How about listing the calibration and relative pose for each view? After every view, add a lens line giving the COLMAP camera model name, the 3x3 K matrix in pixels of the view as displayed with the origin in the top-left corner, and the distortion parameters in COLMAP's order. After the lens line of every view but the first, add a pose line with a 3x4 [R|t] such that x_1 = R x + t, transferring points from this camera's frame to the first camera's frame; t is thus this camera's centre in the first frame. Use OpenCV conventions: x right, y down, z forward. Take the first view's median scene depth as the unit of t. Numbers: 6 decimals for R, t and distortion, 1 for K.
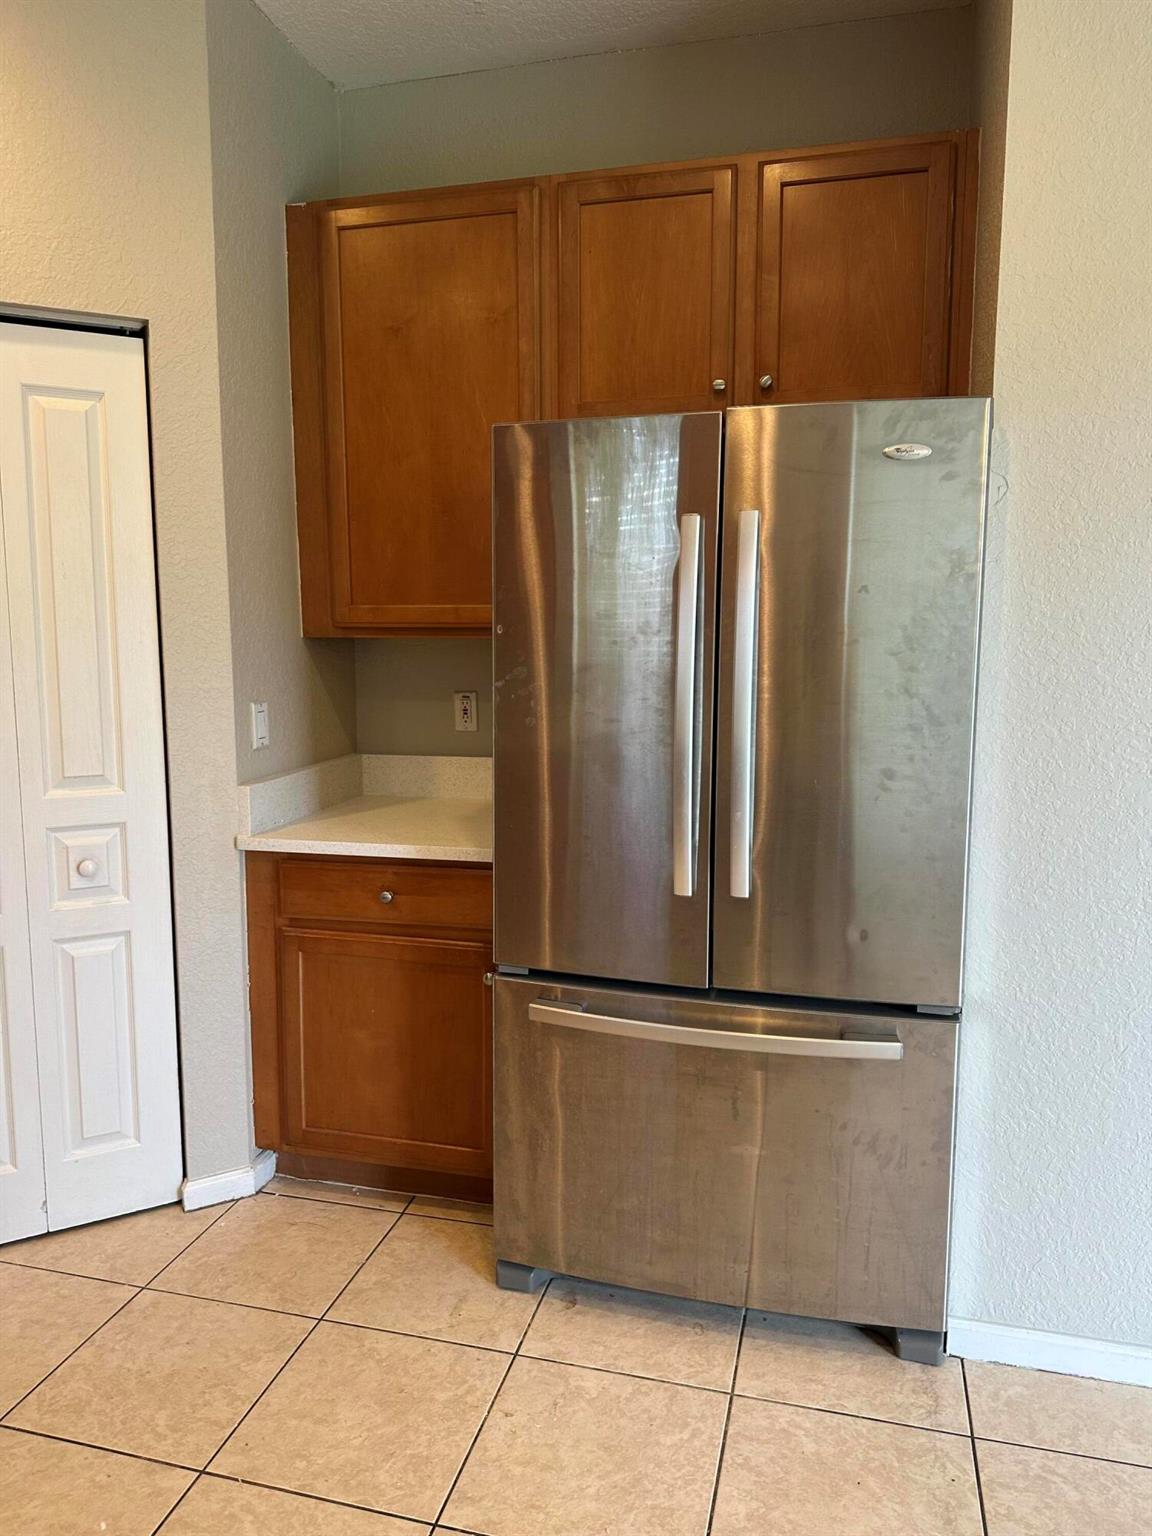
lens RADIAL K [[1071.9, 0, 570.0], [0, 1071.9, 766.0], [0, 0, 1]] dist [0.079111, -0.091305]
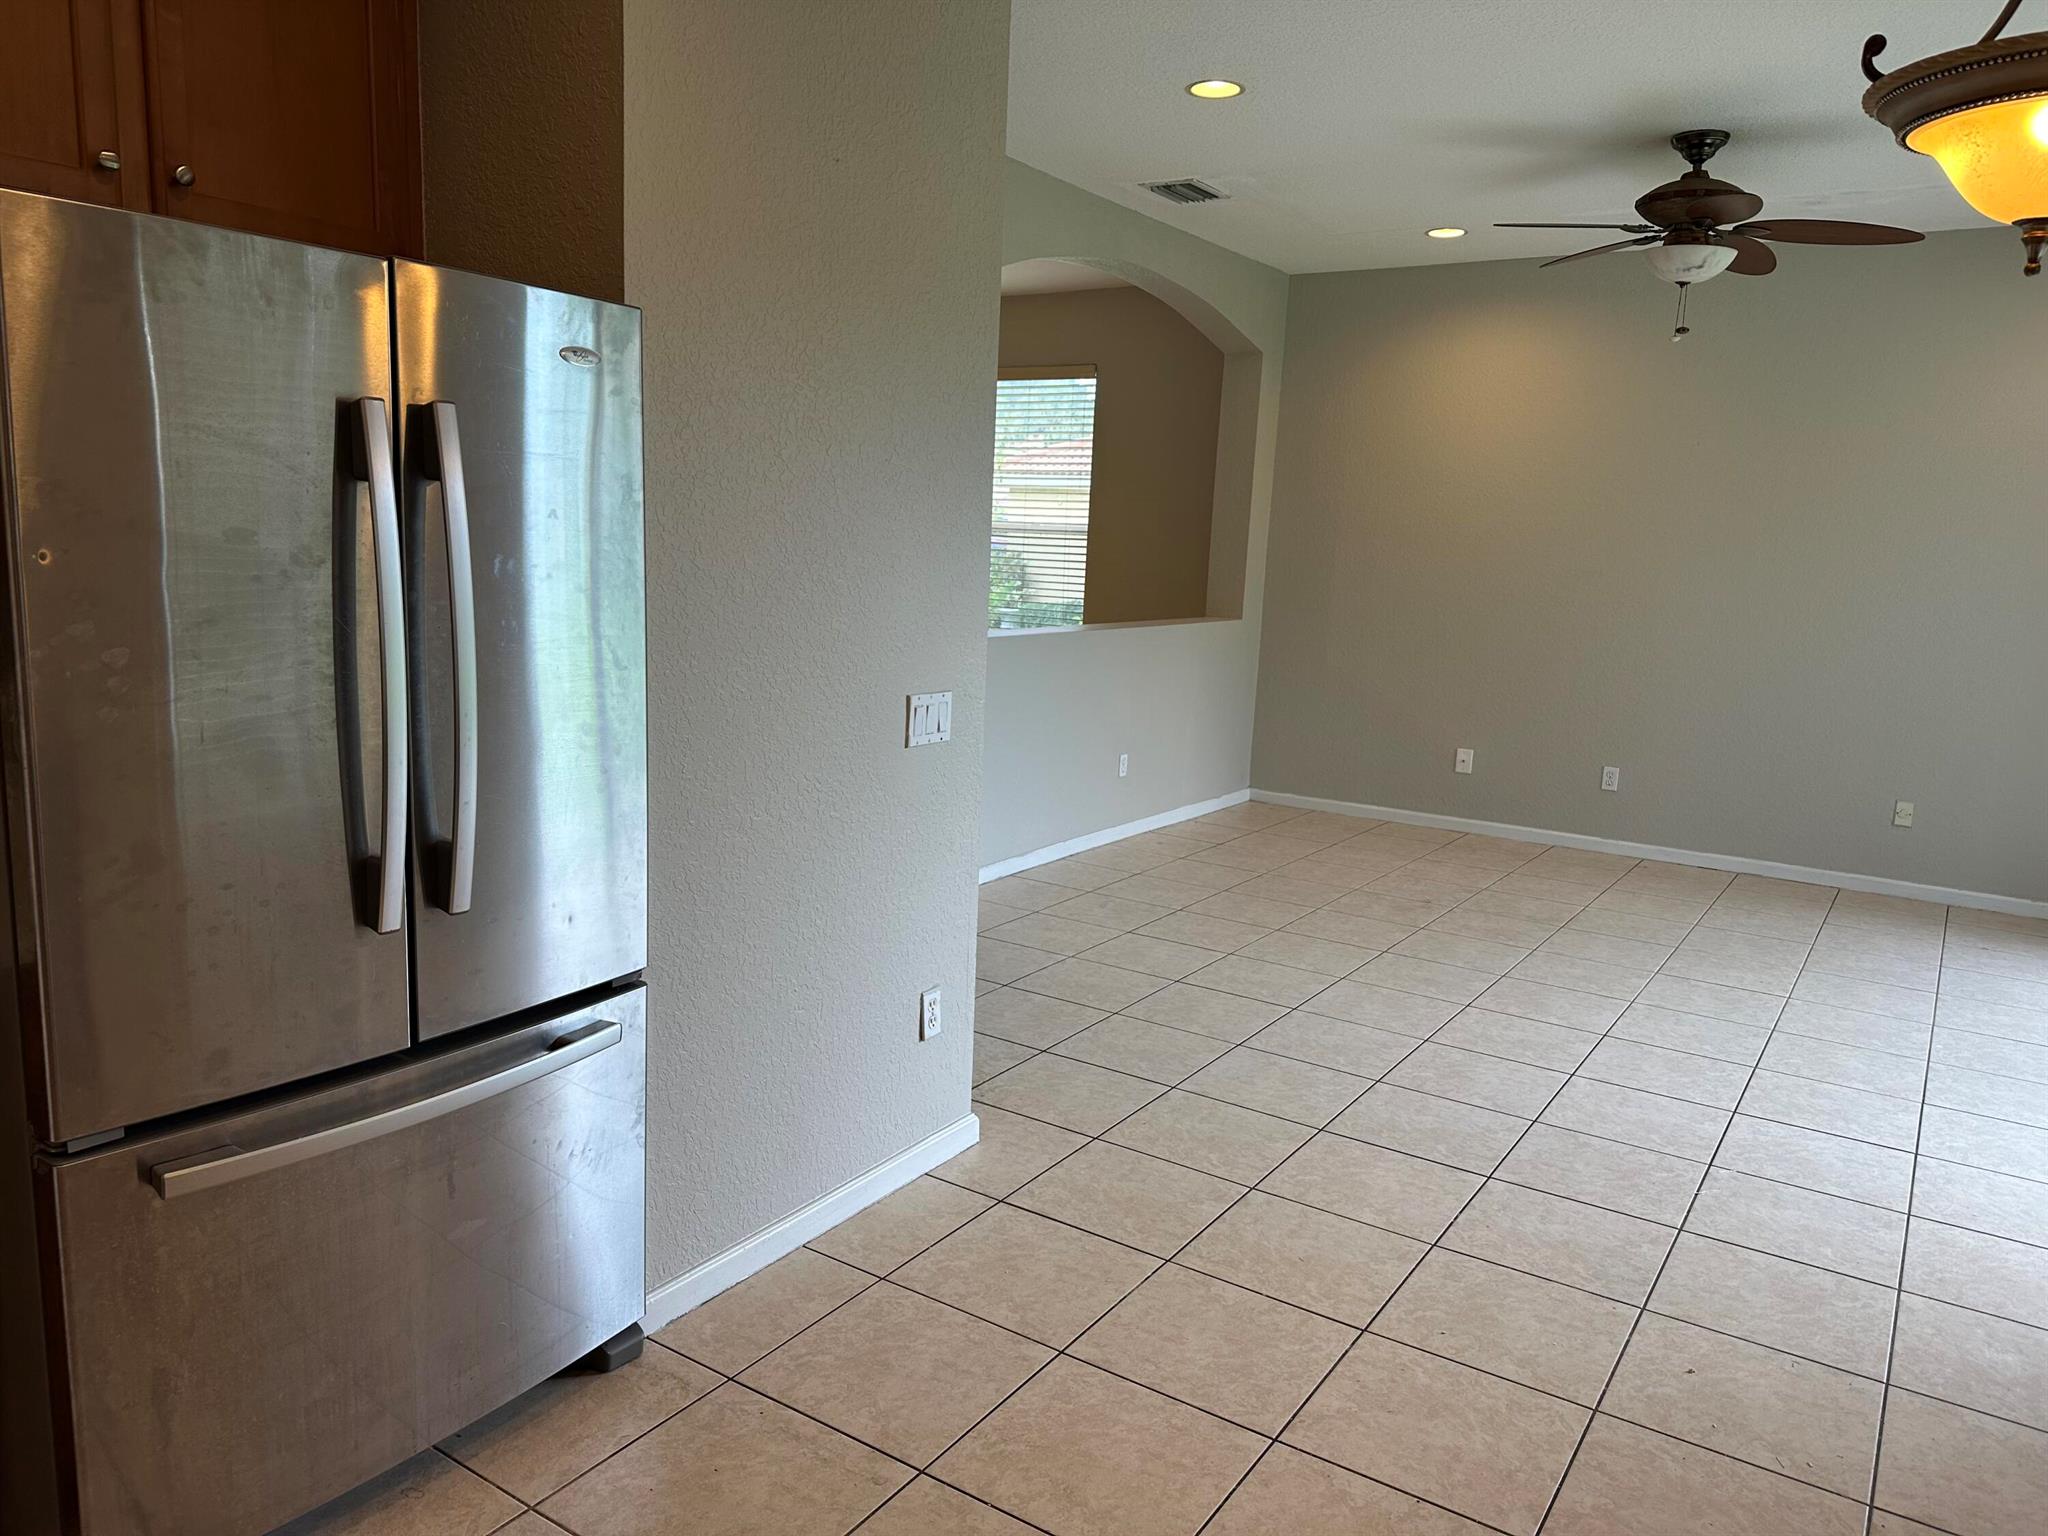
lens RADIAL K [[1429.2, 0, 1010.0], [0, 1429.2, 782.8], [0, 0, 1]] dist [0.079111, -0.091305]
pose [[0.323764, -0.151605, 0.933913, -0.665963], [0.079905, 0.987934, 0.132673, -0.074875], [-0.942758, 0.031669, 0.331972, 0.283659]]
